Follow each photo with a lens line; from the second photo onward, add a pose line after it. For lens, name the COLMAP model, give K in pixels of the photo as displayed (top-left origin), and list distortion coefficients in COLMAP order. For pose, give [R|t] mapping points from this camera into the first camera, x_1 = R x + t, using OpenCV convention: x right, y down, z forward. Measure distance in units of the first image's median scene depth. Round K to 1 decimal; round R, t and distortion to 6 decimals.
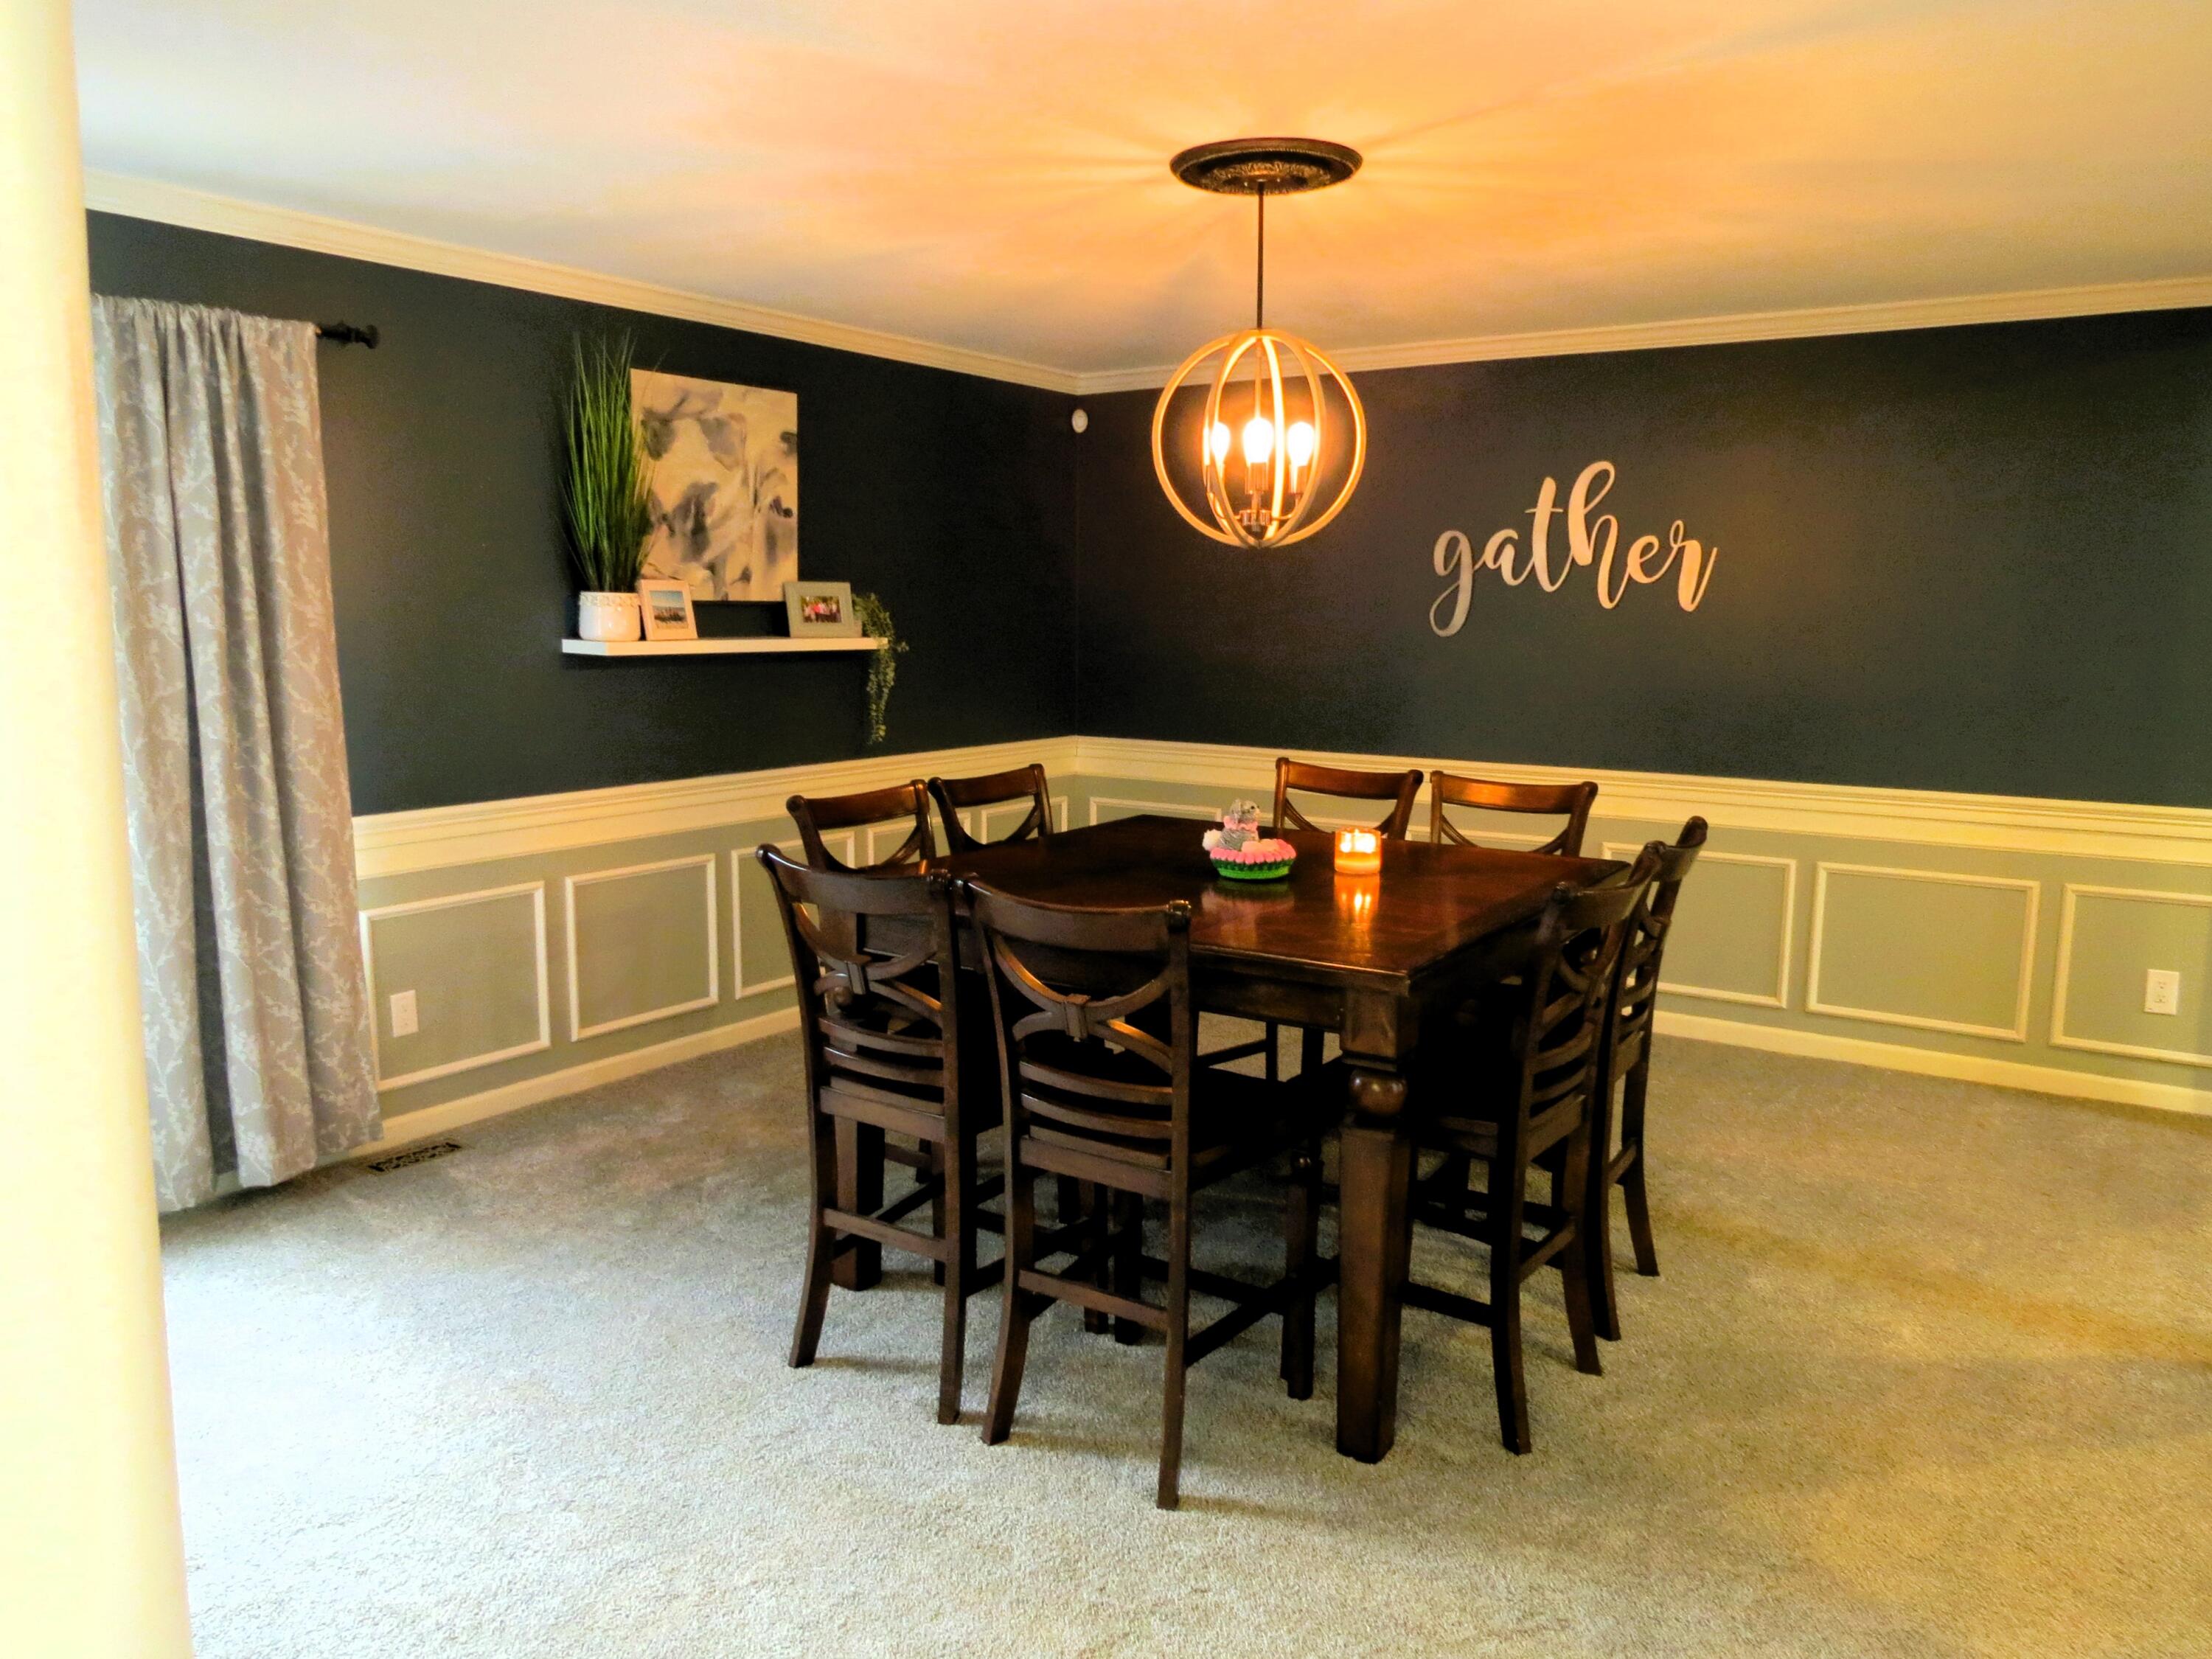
lens RADIAL K [[1641.8, 0, 1101.7], [0, 1641.8, 845.3], [0, 0, 1]] dist [-0.031720, 0.013171]
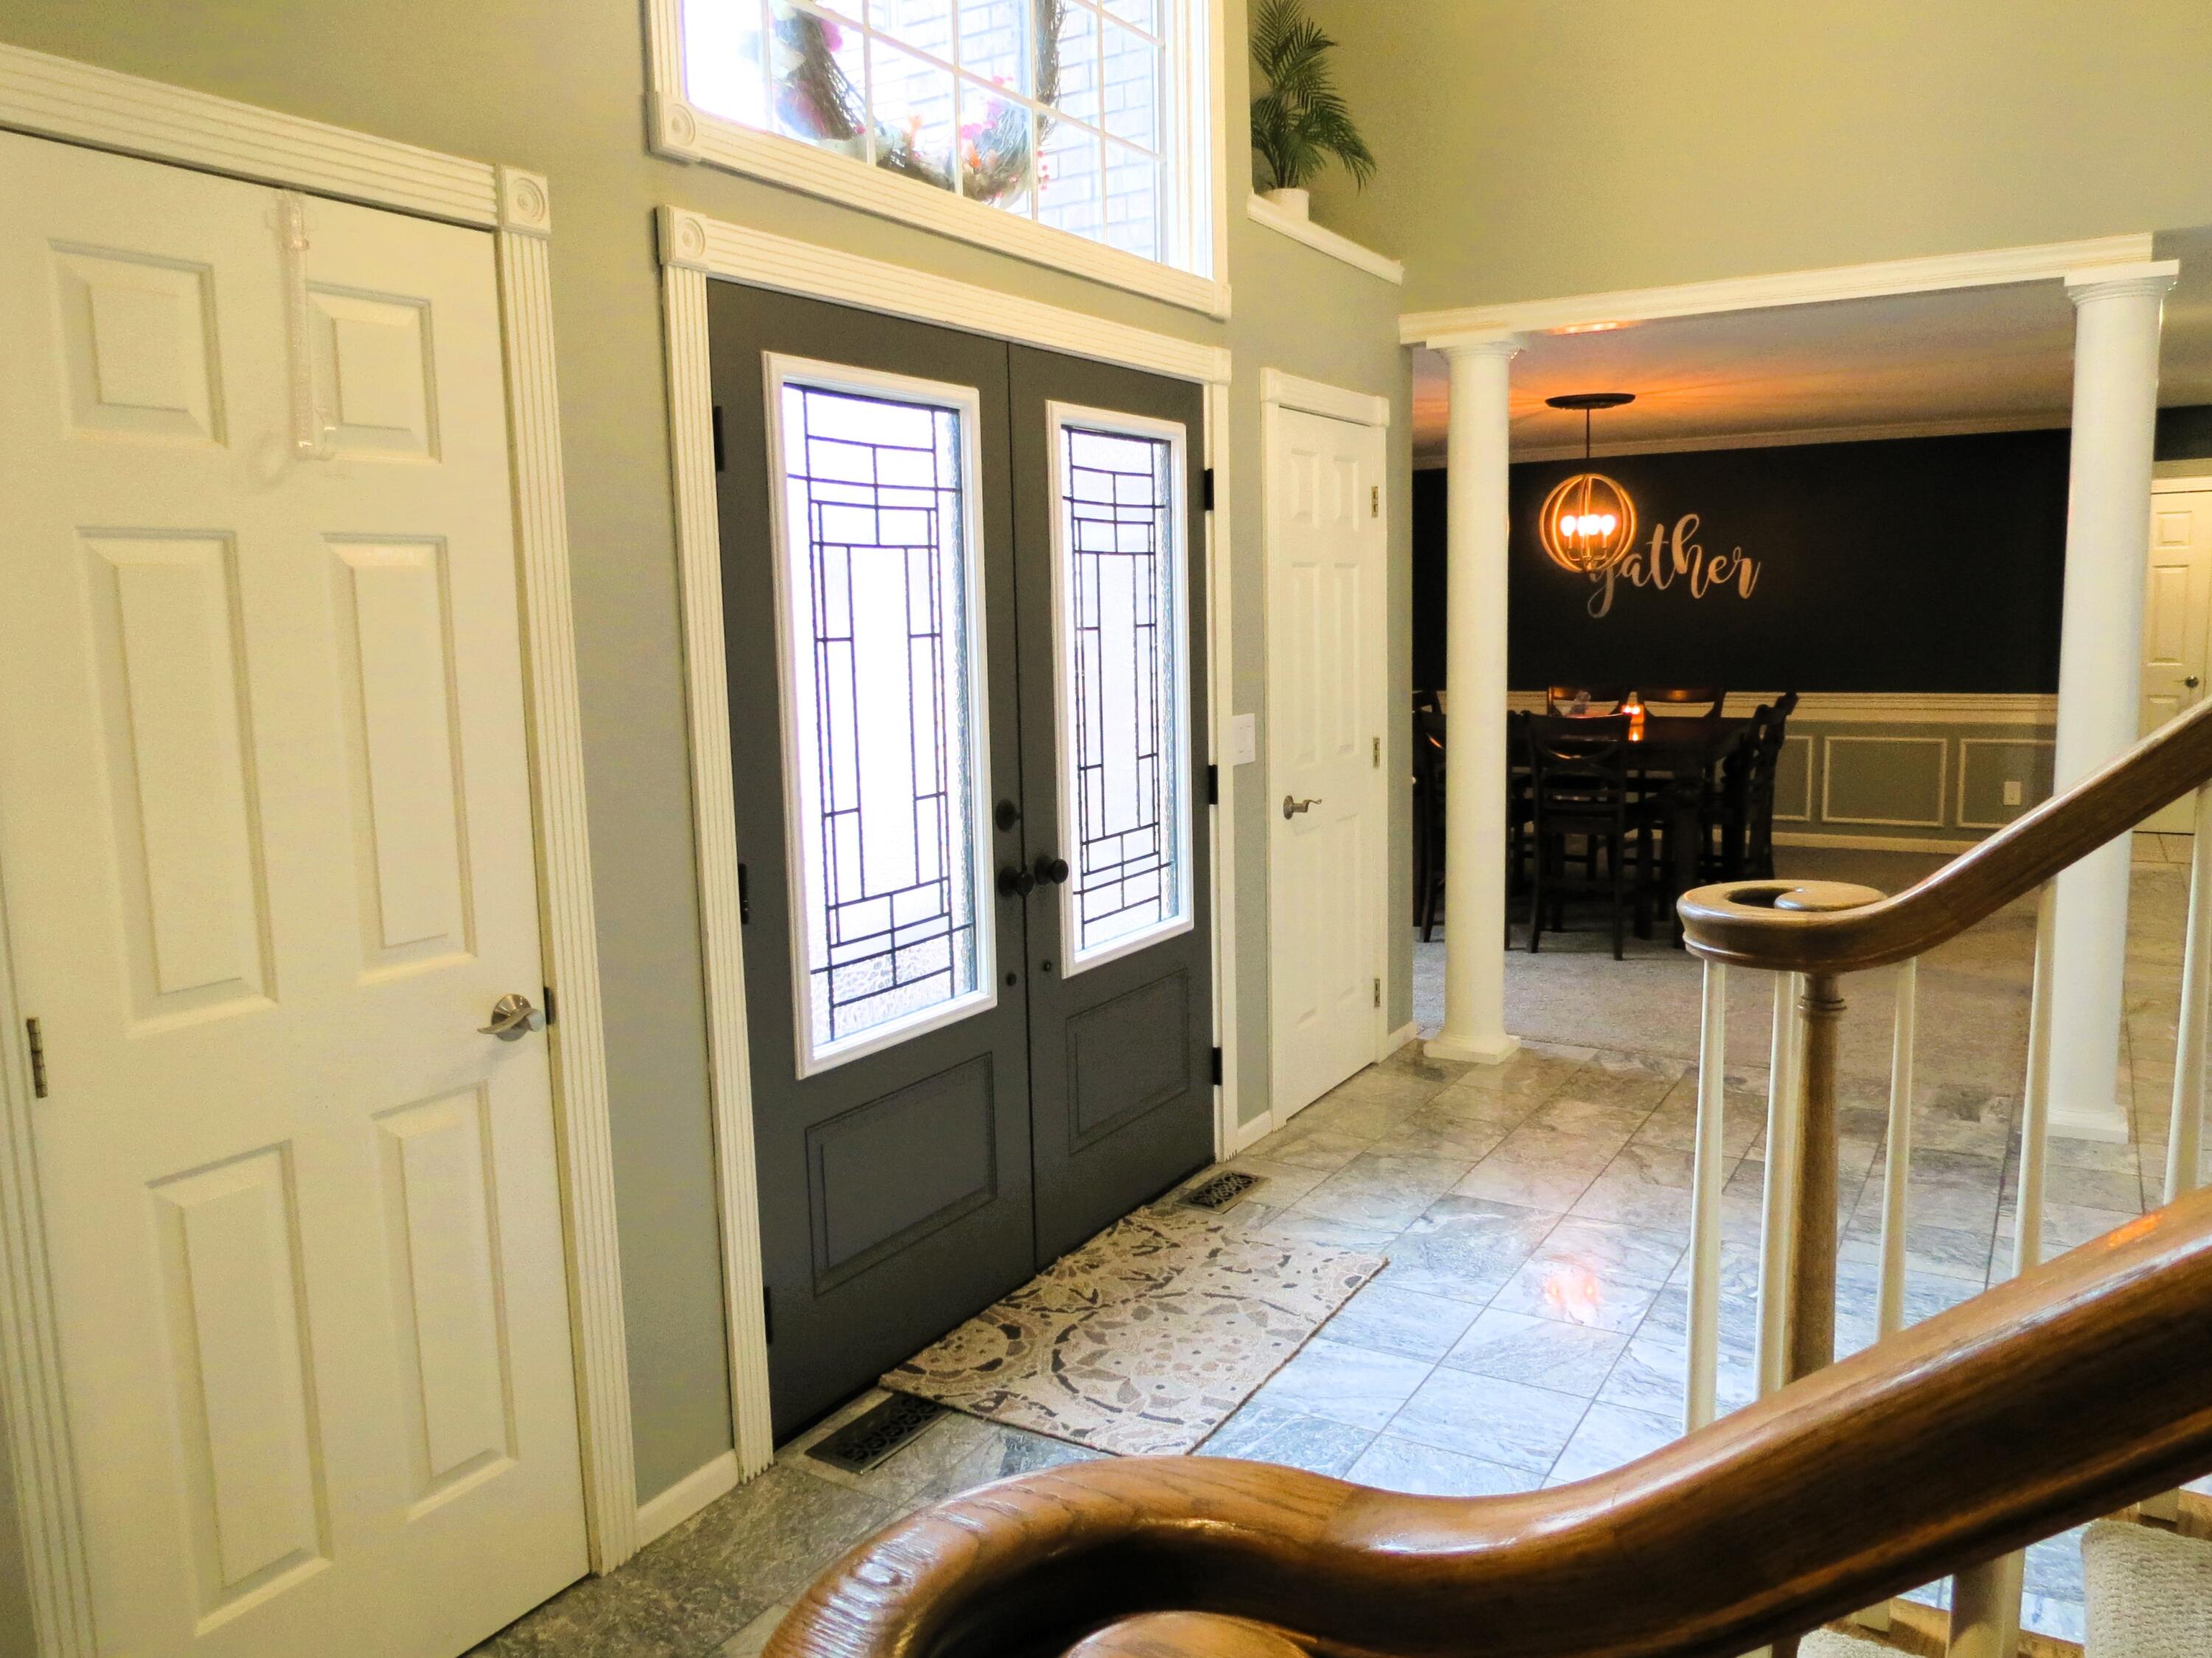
lens RADIAL K [[1641.7, 0, 1110.1], [0, 1641.7, 853.0], [0, 0, 1]] dist [-0.031720, 0.013171]
pose [[0.998081, -0.035835, 0.050509, -0.414734], [0.035961, 0.999352, -0.001590, 0.106485], [-0.050419, 0.003404, 0.998722, -0.706203]]
